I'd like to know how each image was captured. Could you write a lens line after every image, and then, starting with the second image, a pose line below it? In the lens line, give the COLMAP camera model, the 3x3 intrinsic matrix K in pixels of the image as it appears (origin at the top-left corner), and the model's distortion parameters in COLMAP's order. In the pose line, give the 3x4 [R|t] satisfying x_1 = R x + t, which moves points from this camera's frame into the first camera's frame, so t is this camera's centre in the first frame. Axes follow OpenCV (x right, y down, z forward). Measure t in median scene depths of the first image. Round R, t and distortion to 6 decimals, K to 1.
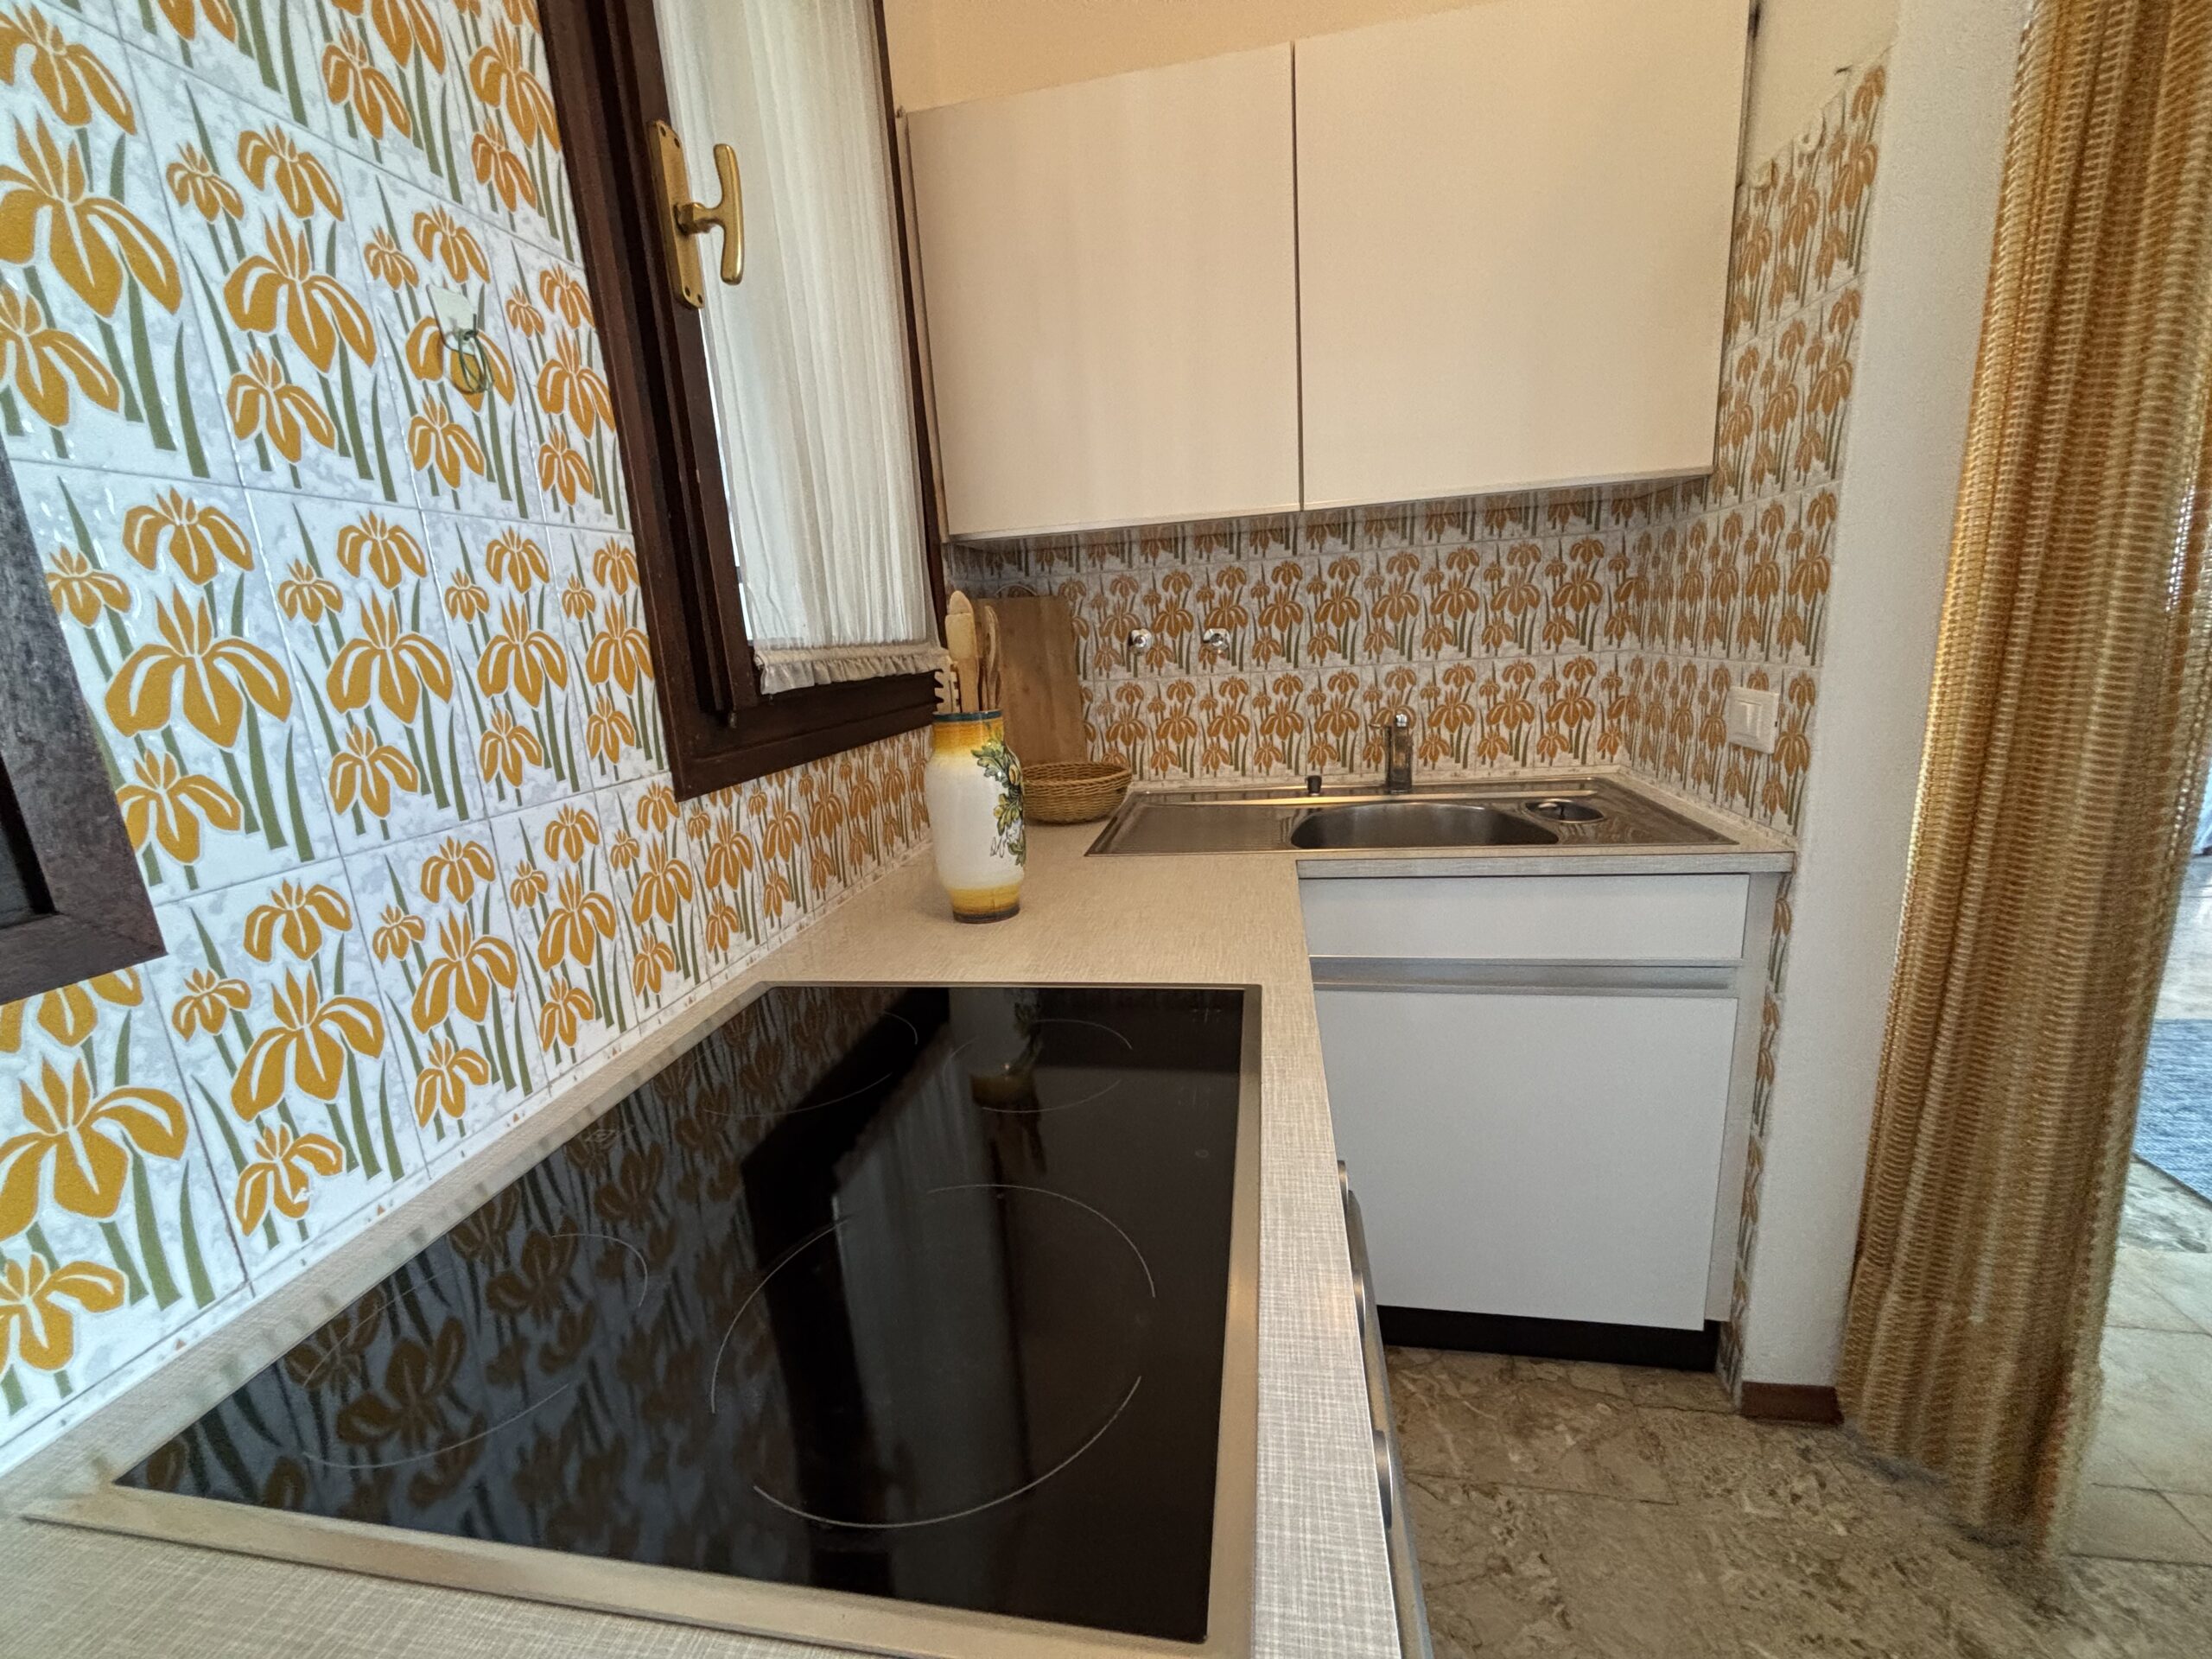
lens RADIAL K [[895.1, 0, 1096.3], [0, 895.1, 831.4], [0, 0, 1]] dist [0.000323, -0.000045]
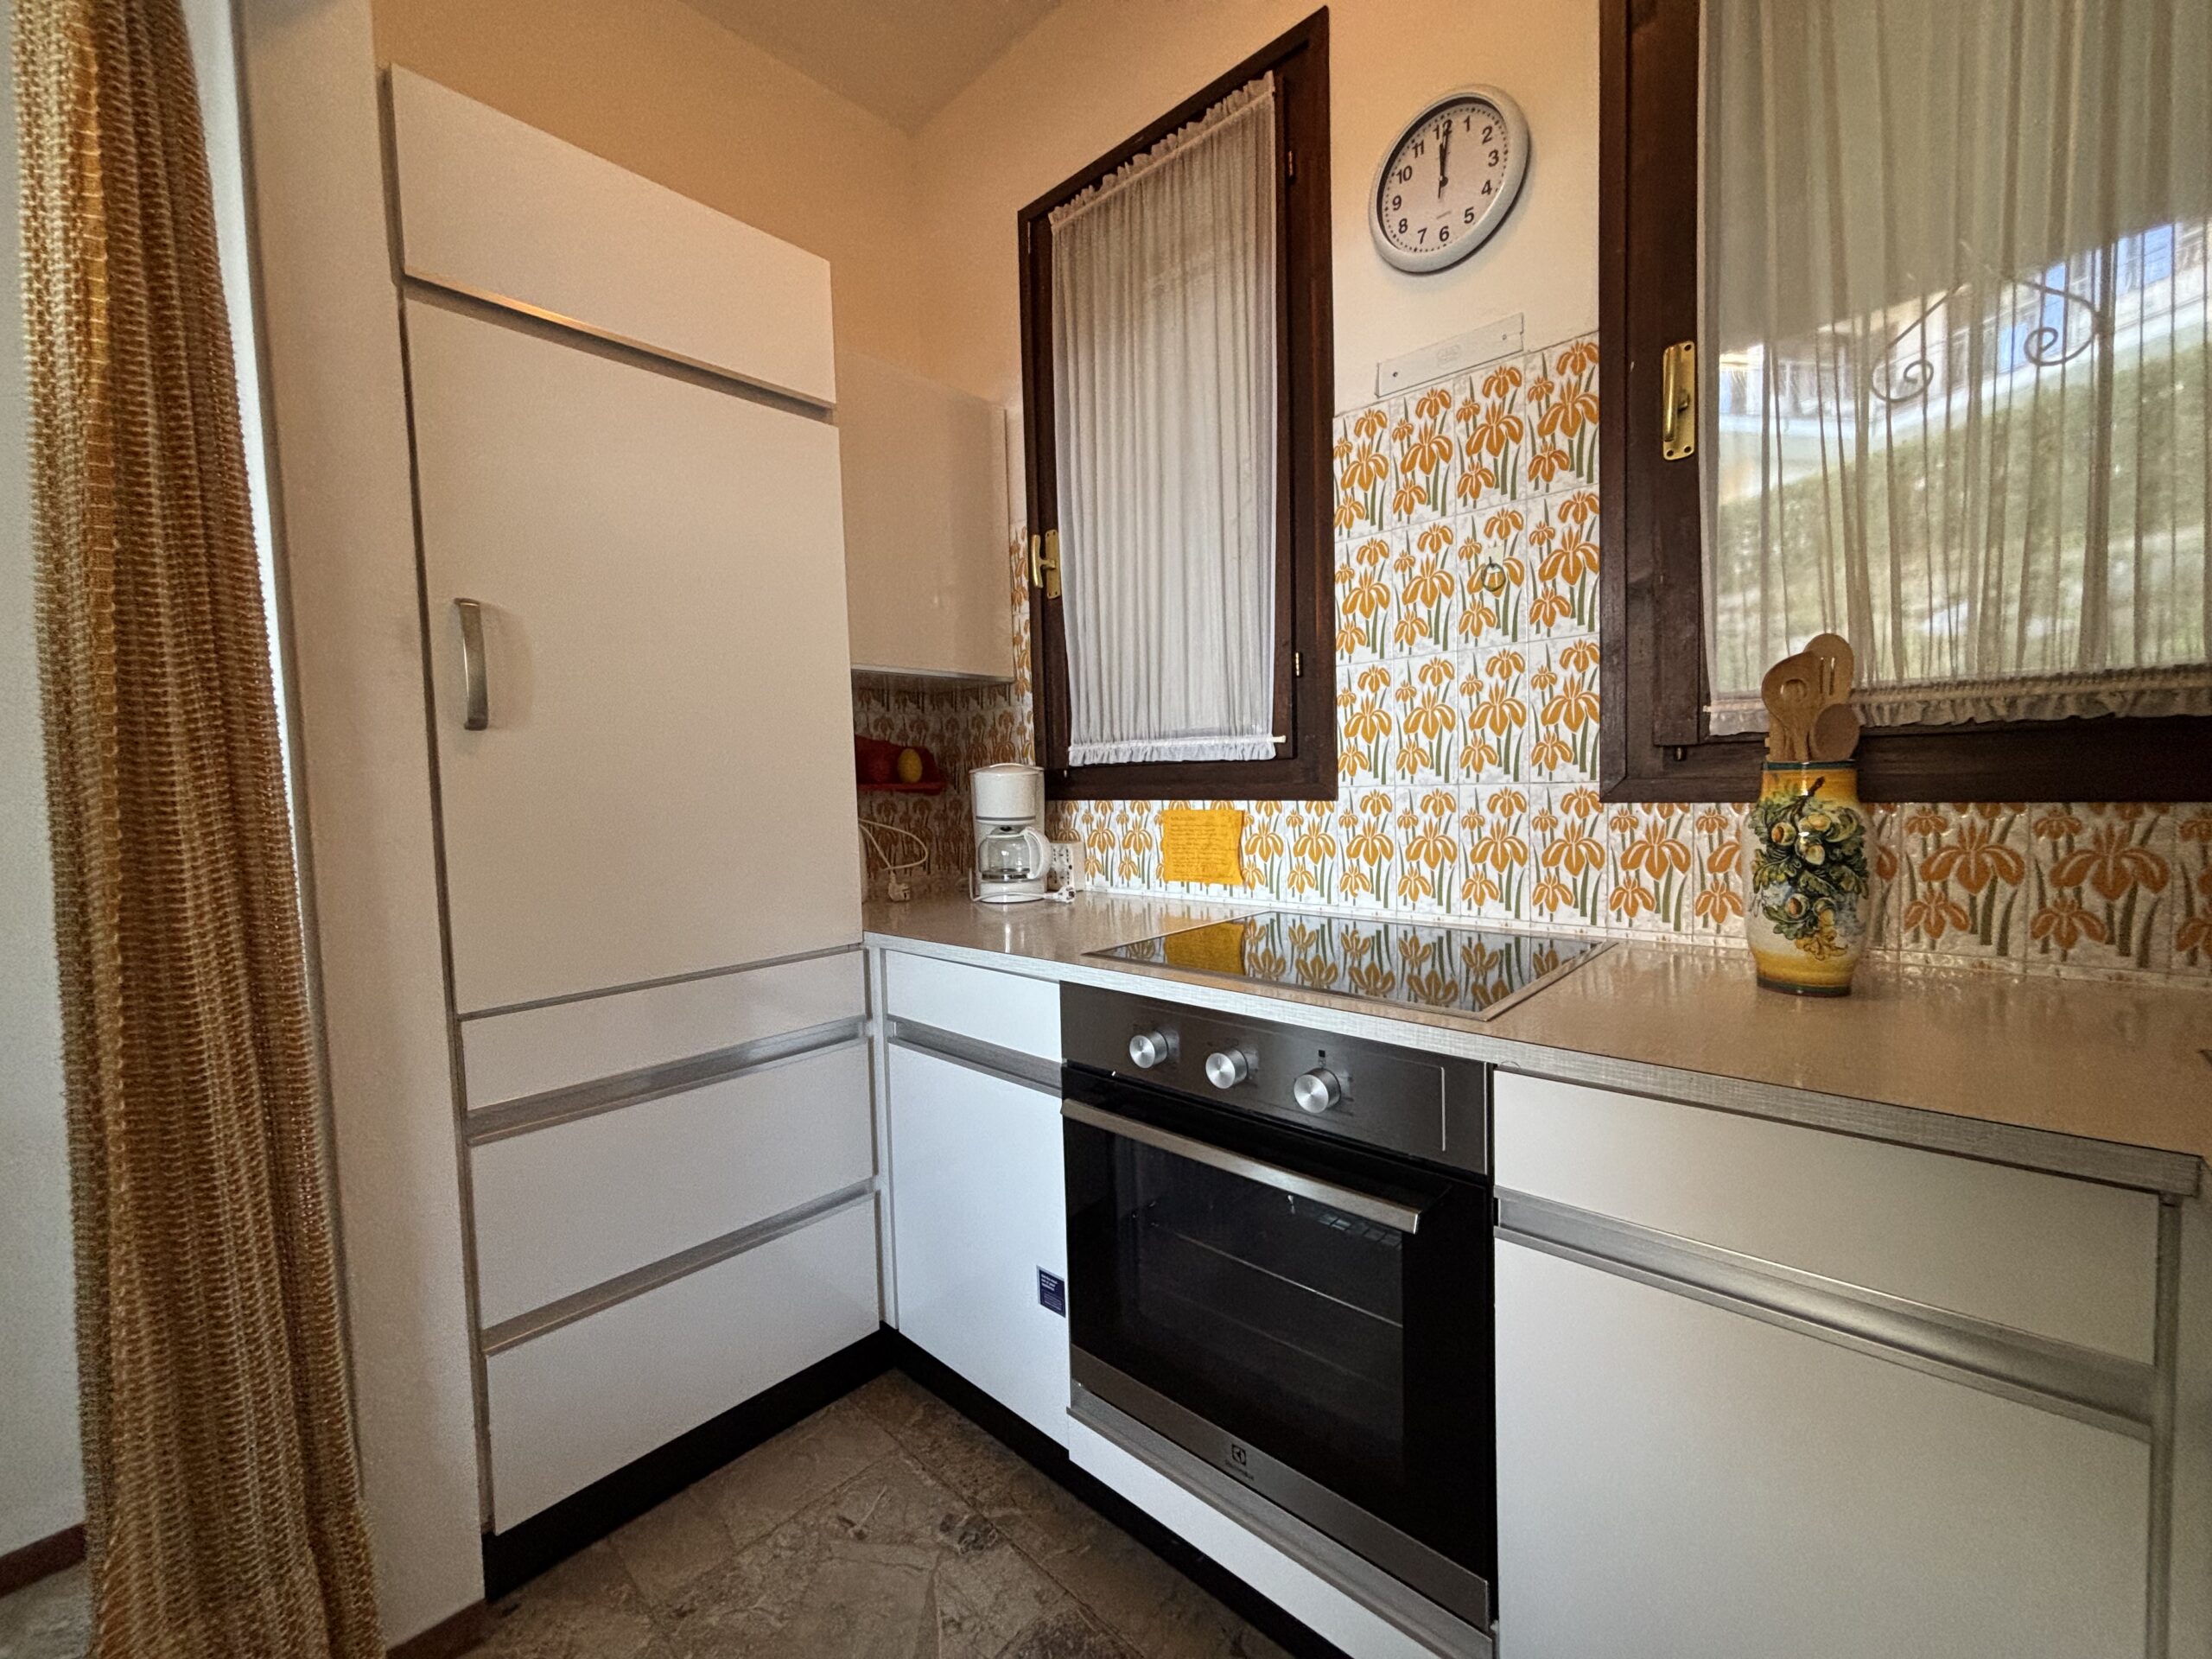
lens RADIAL K [[879.3, 0, 1098.3], [0, 879.3, 828.1], [0, 0, 1]] dist [-0.000187, -0.015341]
pose [[-0.540673, 0.130834, -0.830996, 1.365020], [-0.119679, 0.965821, 0.229928, -0.255077], [0.832676, 0.223768, -0.506536, 1.159589]]
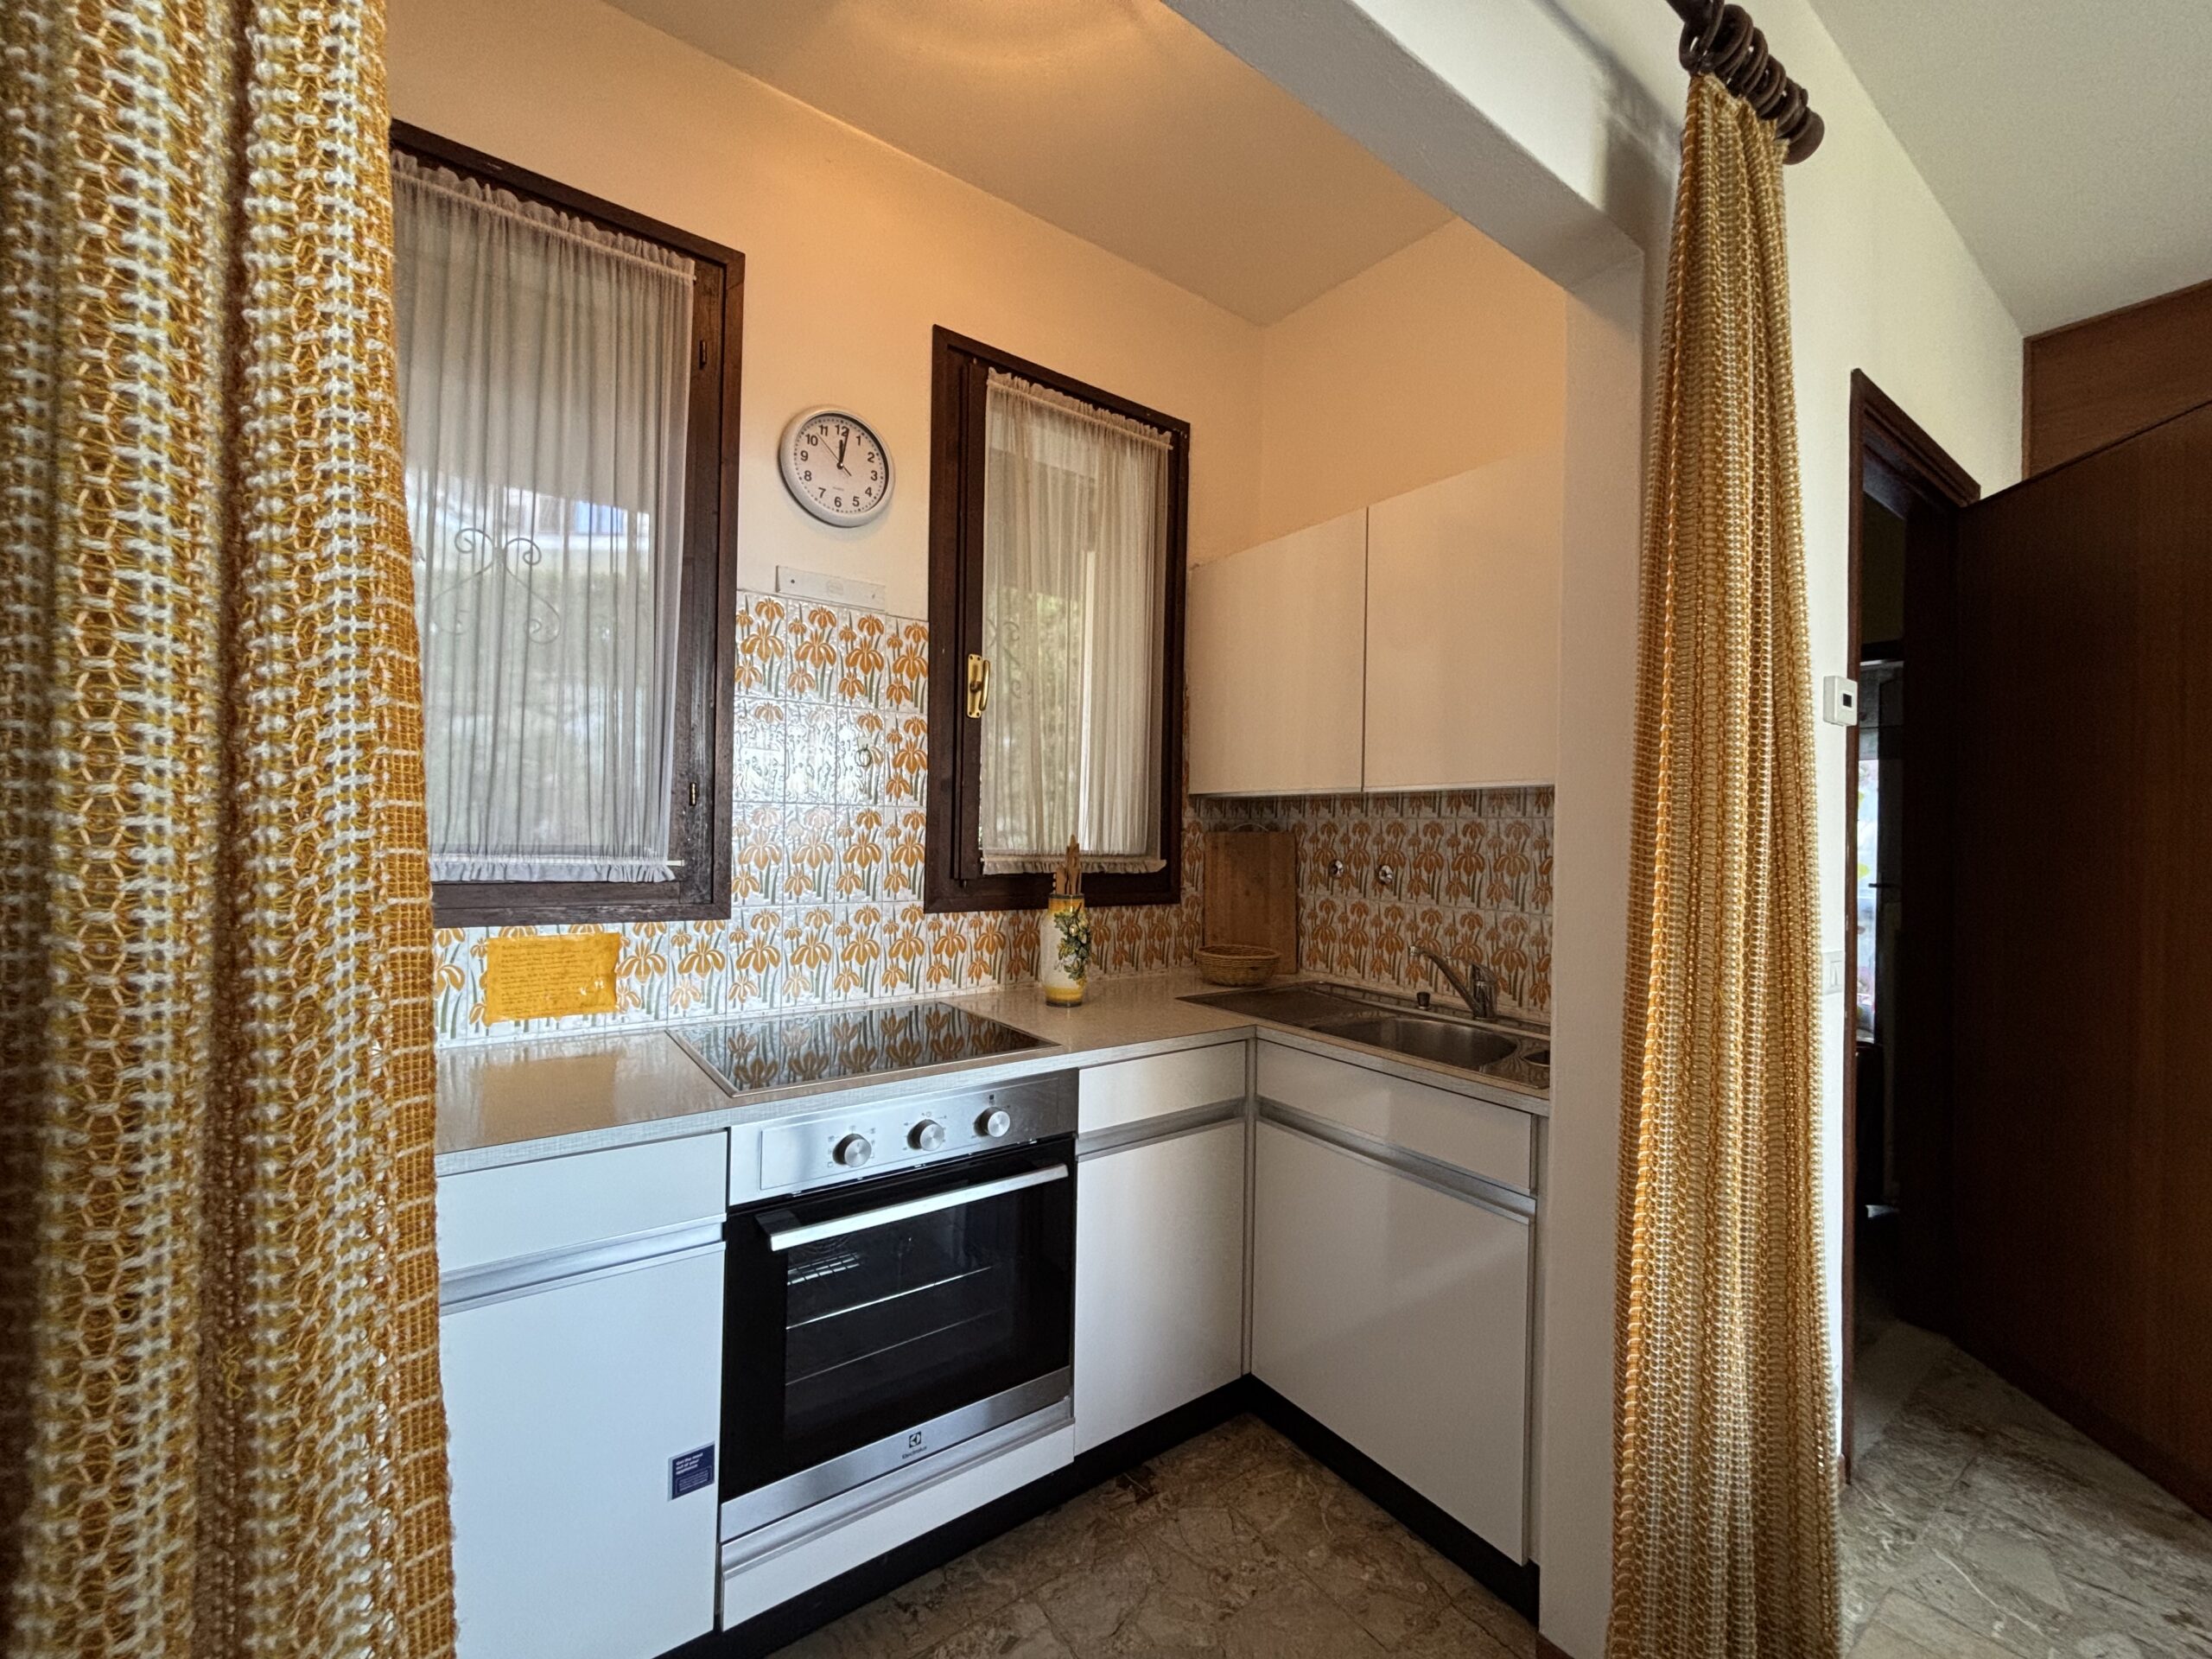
lens RADIAL K [[889.2, 0, 1105.3], [0, 889.2, 822.5], [0, 0, 1]] dist [-0.000305, -0.000631]
pose [[0.712111, 0.072872, -0.698275, 1.680853], [-0.218351, 0.968261, -0.121630, -0.094085], [0.667249, 0.239083, 0.705421, -0.458410]]
